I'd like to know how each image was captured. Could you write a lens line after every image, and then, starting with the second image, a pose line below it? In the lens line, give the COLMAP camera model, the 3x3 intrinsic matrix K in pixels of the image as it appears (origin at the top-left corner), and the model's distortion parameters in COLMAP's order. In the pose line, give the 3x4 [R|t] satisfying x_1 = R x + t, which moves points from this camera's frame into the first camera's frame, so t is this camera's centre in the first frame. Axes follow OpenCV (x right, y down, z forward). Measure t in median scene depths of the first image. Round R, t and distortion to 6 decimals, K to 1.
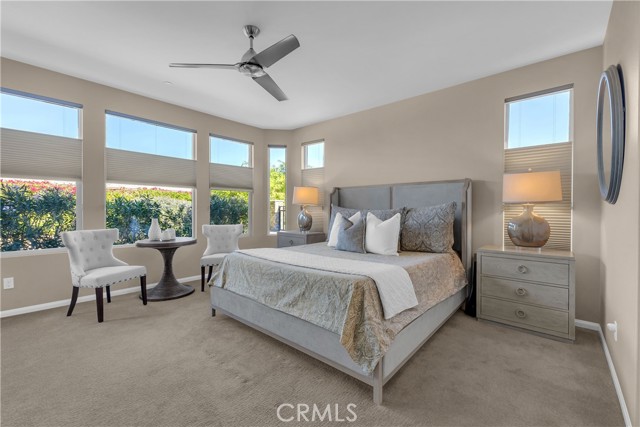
lens RADIAL K [[274.8, 0, 321.7], [0, 274.8, 211.4], [0, 0, 1]] dist [0.008029, -0.000593]
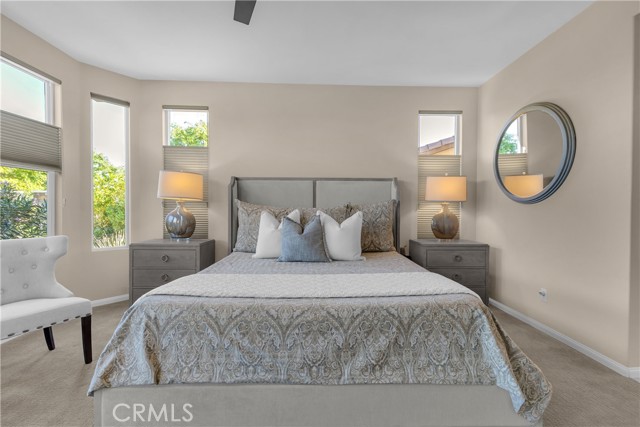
lens RADIAL K [[274.8, 0, 321.7], [0, 274.8, 211.4], [0, 0, 1]] dist [0.008029, -0.000593]
pose [[0.734591, -0.007903, 0.678464, -0.388047], [0.001602, 0.999950, 0.009914, -0.001923], [-0.678508, -0.006196, 0.734567, 0.414611]]
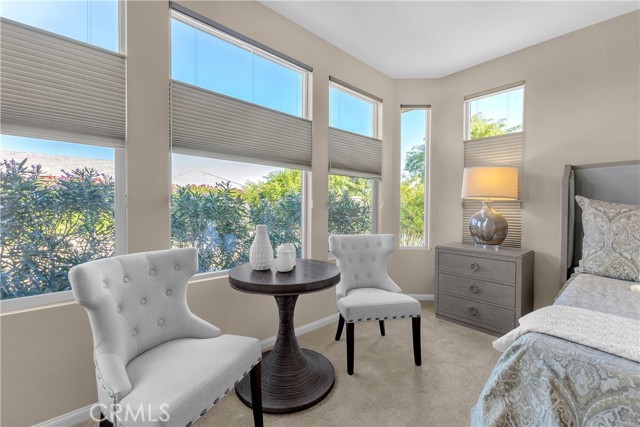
lens RADIAL K [[274.8, 0, 321.7], [0, 274.8, 211.4], [0, 0, 1]] dist [0.008029, -0.000593]
pose [[0.993314, 0.003817, -0.115378, -0.496334], [-0.003277, 0.999983, 0.004872, -0.000892], [0.115395, -0.004461, 0.993310, 0.589124]]
